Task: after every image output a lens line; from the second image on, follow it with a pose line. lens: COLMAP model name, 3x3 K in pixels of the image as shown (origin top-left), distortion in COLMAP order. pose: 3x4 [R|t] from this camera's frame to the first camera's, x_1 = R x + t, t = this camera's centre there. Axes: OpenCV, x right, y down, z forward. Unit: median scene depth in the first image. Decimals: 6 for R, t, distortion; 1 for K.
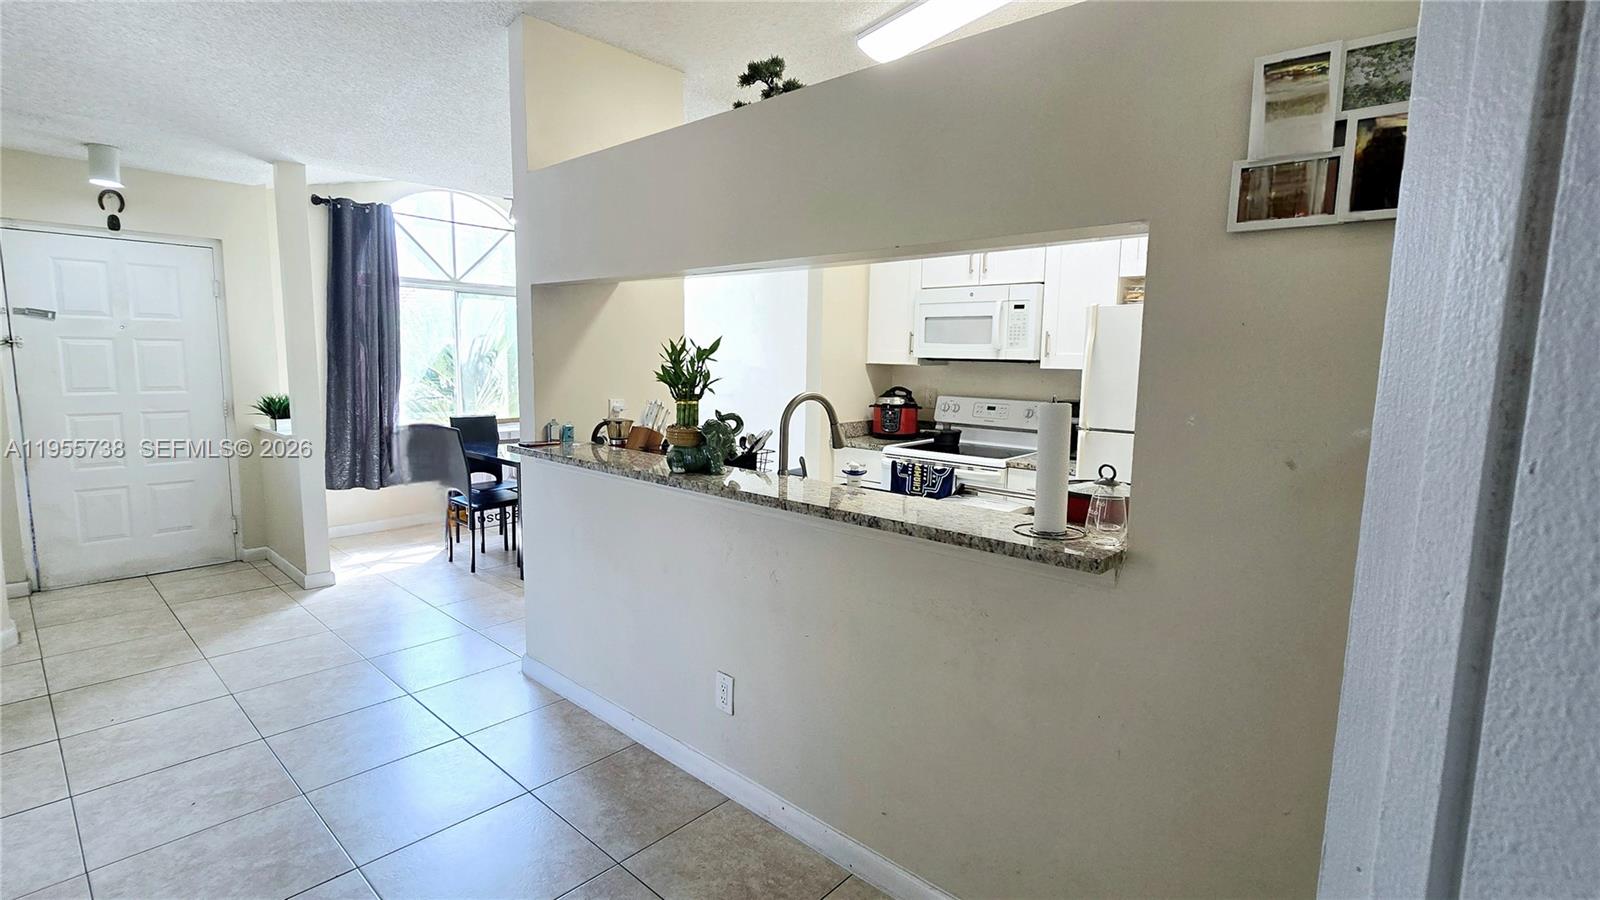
lens RADIAL K [[738.5, 0, 796.4], [0, 738.5, 448.4], [0, 0, 1]] dist [0.000717, -0.000700]
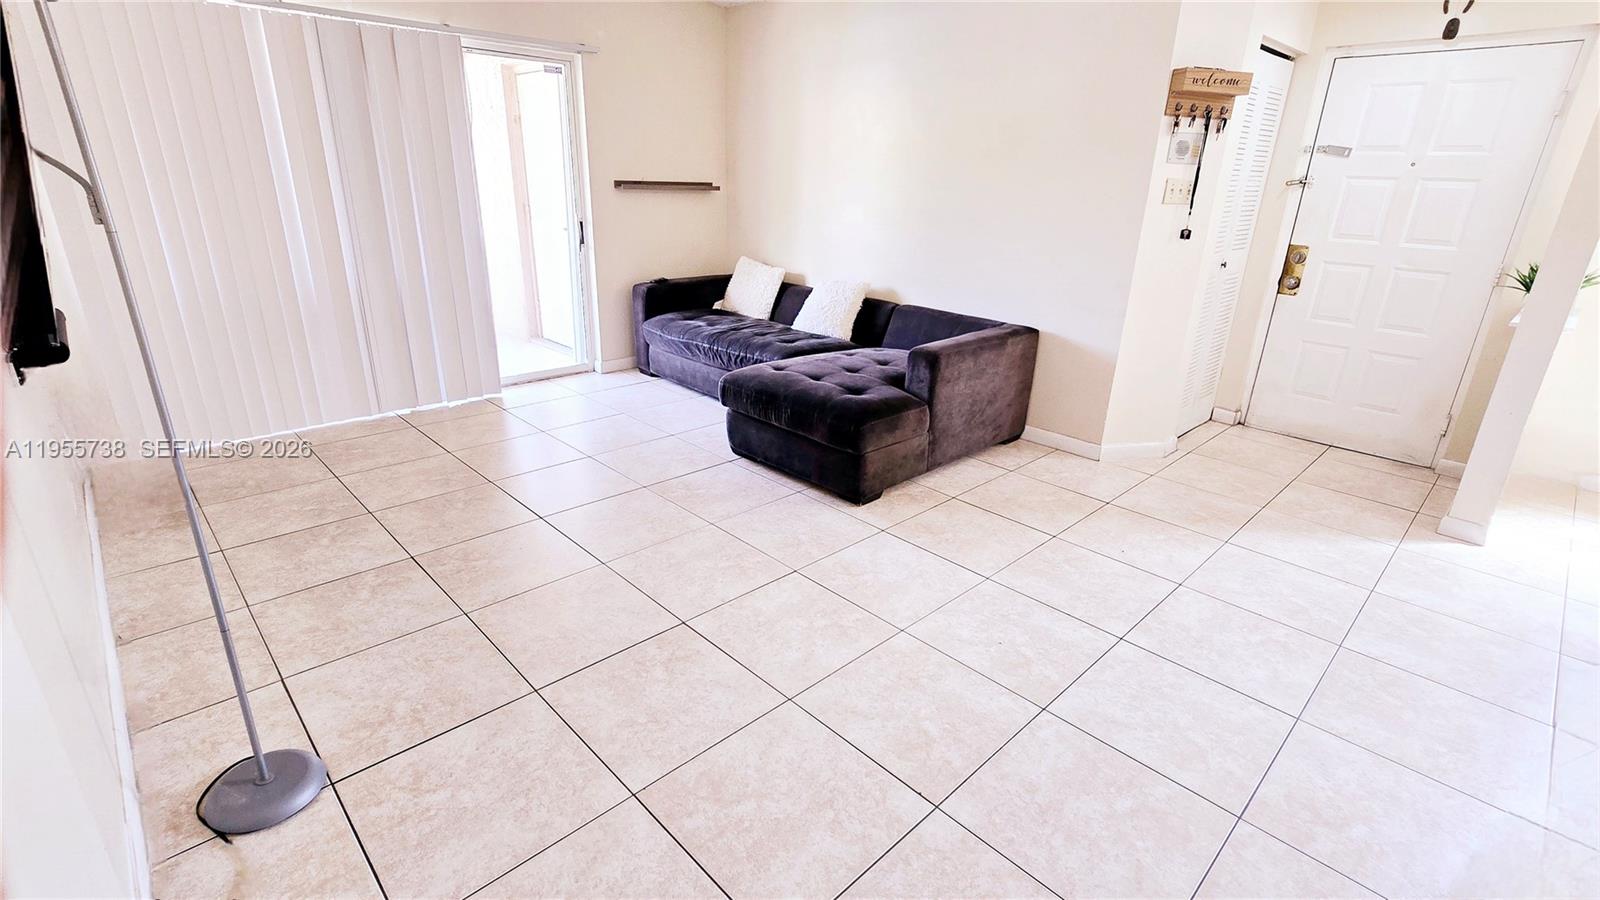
lens RADIAL K [[734.1, 0, 802.4], [0, 734.1, 445.3], [0, 0, 1]] dist [-0.003307, 0.000849]
pose [[-0.064246, 0.328629, -0.942271, 0.041125], [-0.154672, 0.929533, 0.334732, -0.042304], [0.985875, 0.167248, -0.008889, 0.423057]]
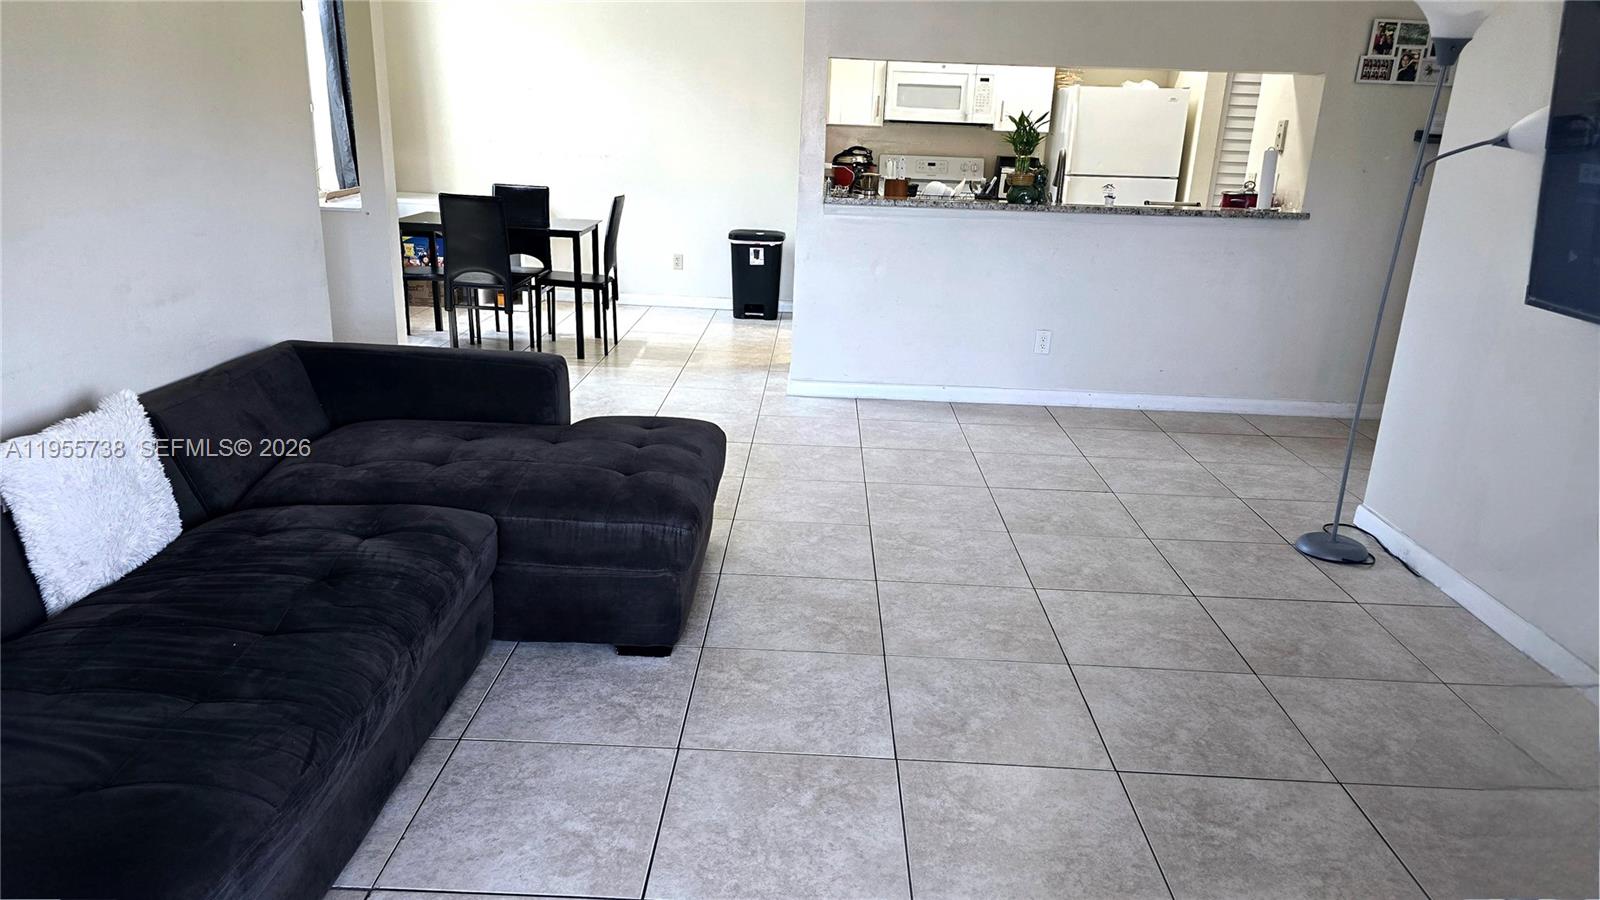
lens RADIAL K [[1074.2, 0, 796.5], [0, 1074.2, 486.3], [0, 0, 1]] dist [-0.000177, 0.001215]
pose [[0.760510, -0.198714, 0.618172, -1.266494], [0.060145, 0.969486, 0.237652, 0.028526], [-0.646534, -0.143557, 0.749256, -0.285706]]
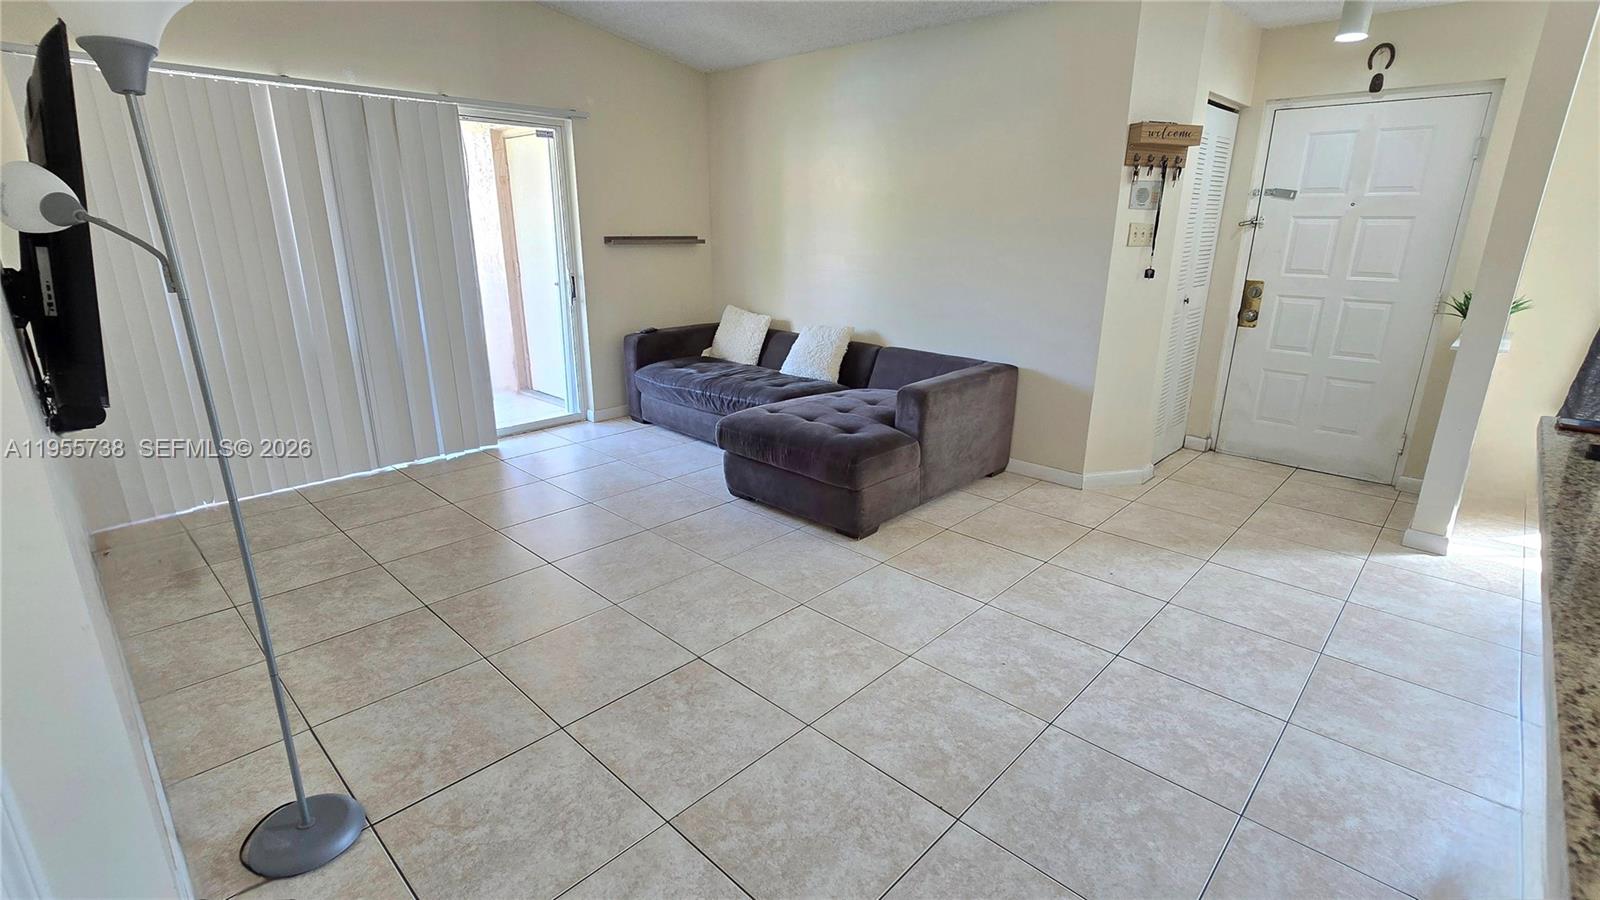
lens RADIAL K [[734.0, 0, 803.1], [0, 734.0, 447.1], [0, 0, 1]] dist [-0.002354, -0.000470]
pose [[-0.021972, 0.274963, -0.961204, 0.074587], [-0.131978, 0.952224, 0.275411, -0.042669], [0.991009, 0.132909, 0.015366, 0.399509]]
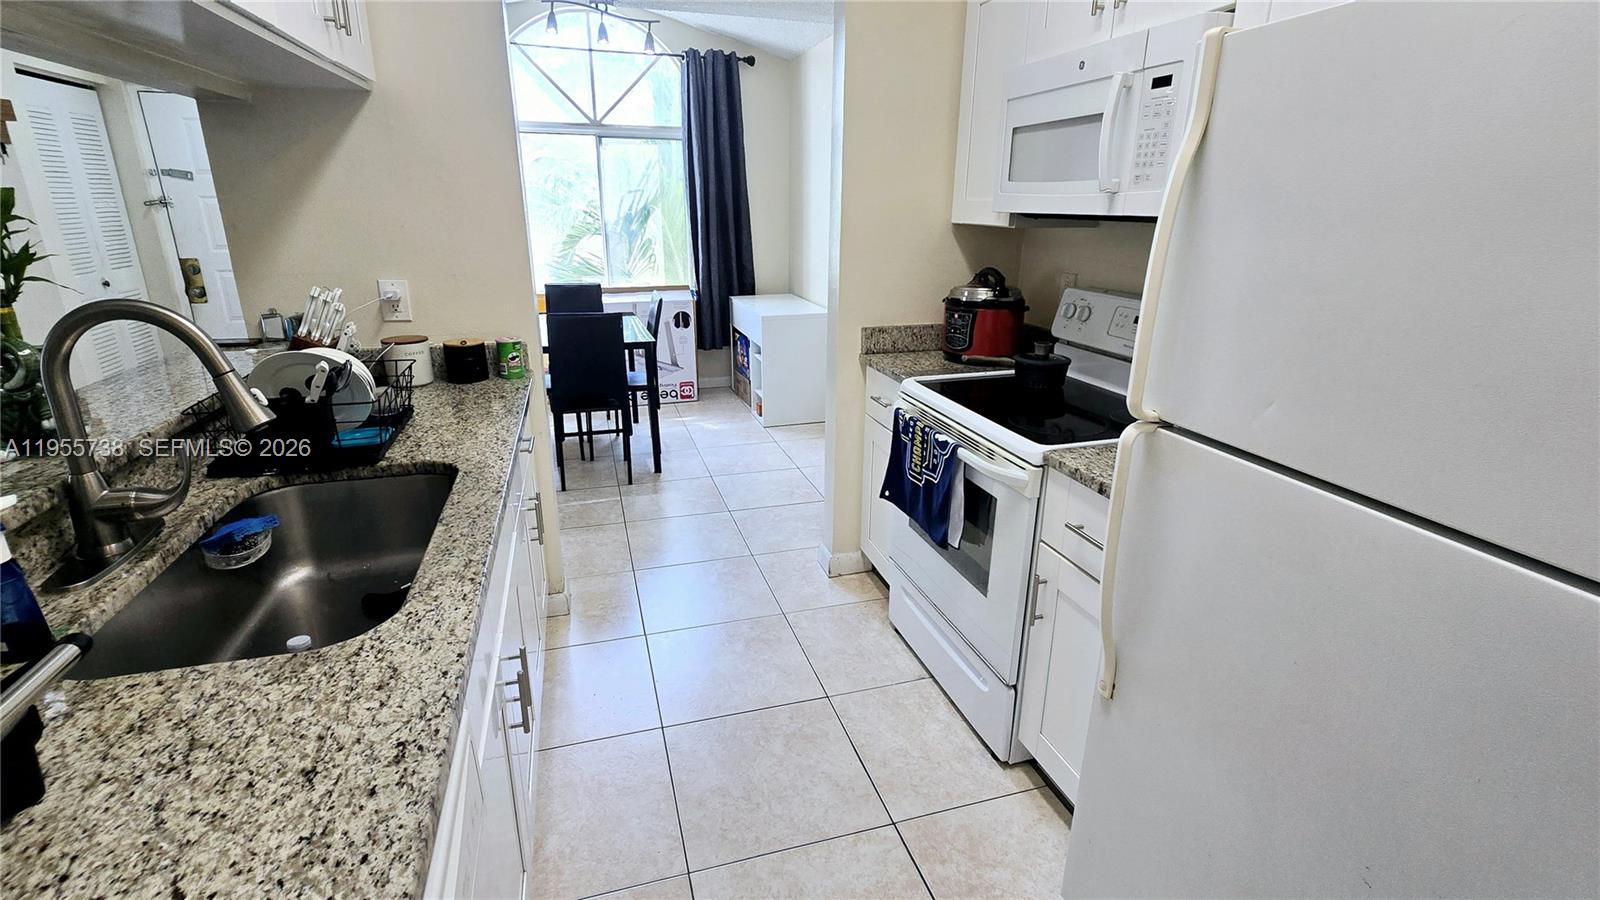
lens RADIAL K [[738.5, 0, 796.4], [0, 738.5, 448.4], [0, 0, 1]] dist [0.000717, -0.000700]
pose [[0.854781, 0.153106, -0.495892, 0.374260], [-0.058335, 0.977784, 0.201335, -0.065686], [0.515701, -0.143169, 0.844722, 0.536304]]
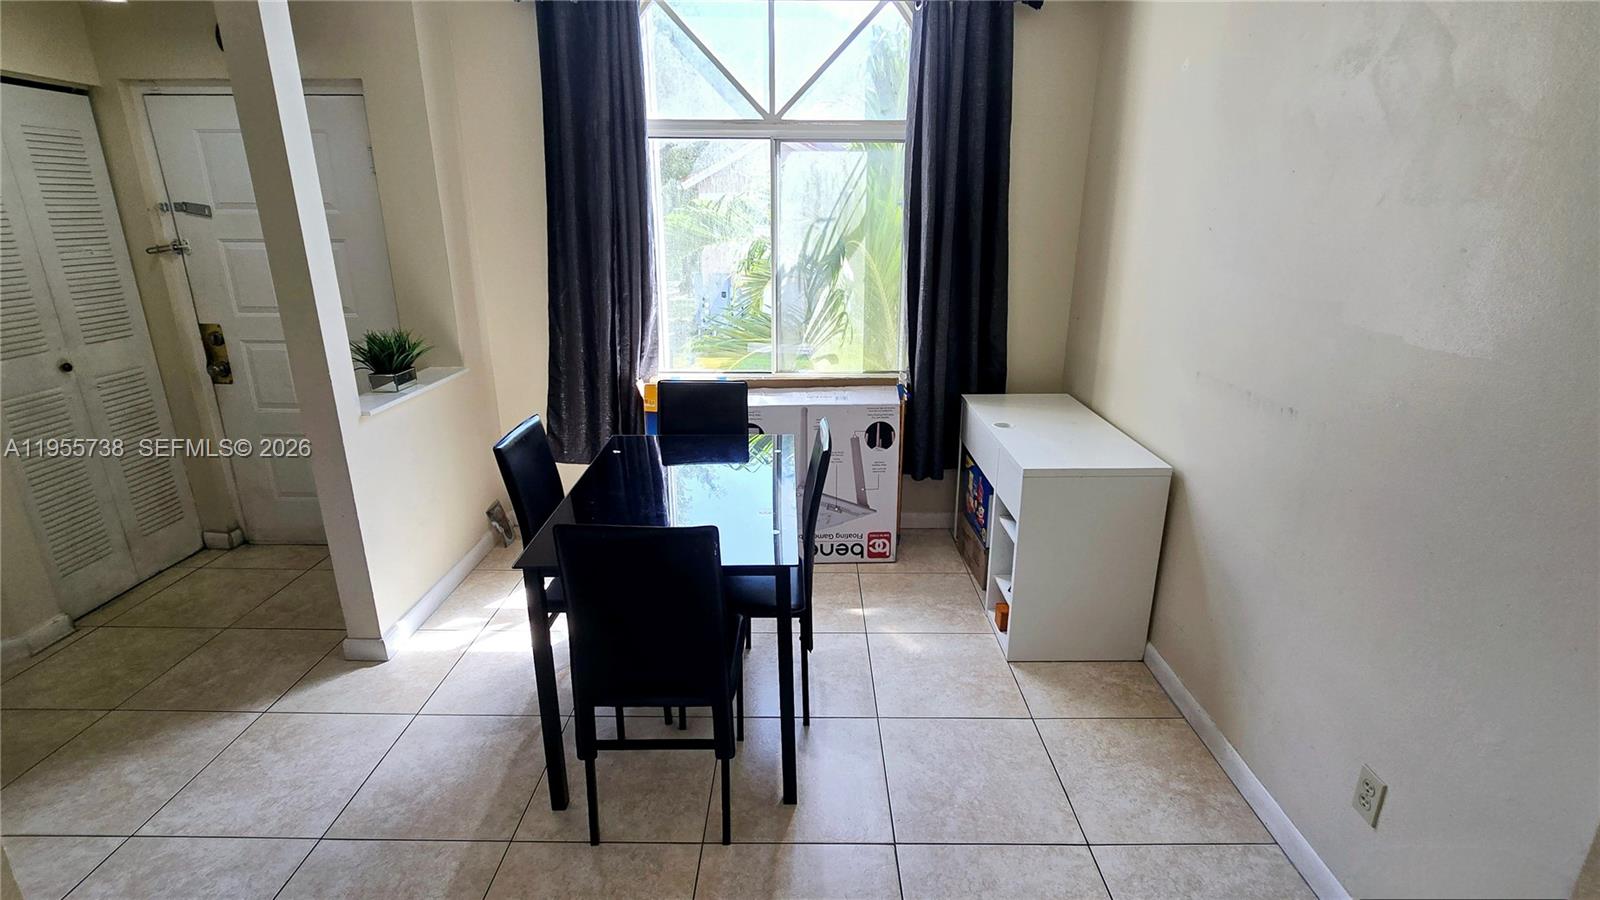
lens RADIAL K [[734.0, 0, 803.1], [0, 734.0, 447.1], [0, 0, 1]] dist [-0.002354, -0.000470]
pose [[0.669042, 0.210899, -0.712674, -0.002412], [-0.085031, 0.974319, 0.208501, -0.167357], [0.738344, -0.078896, 0.669793, 1.017197]]
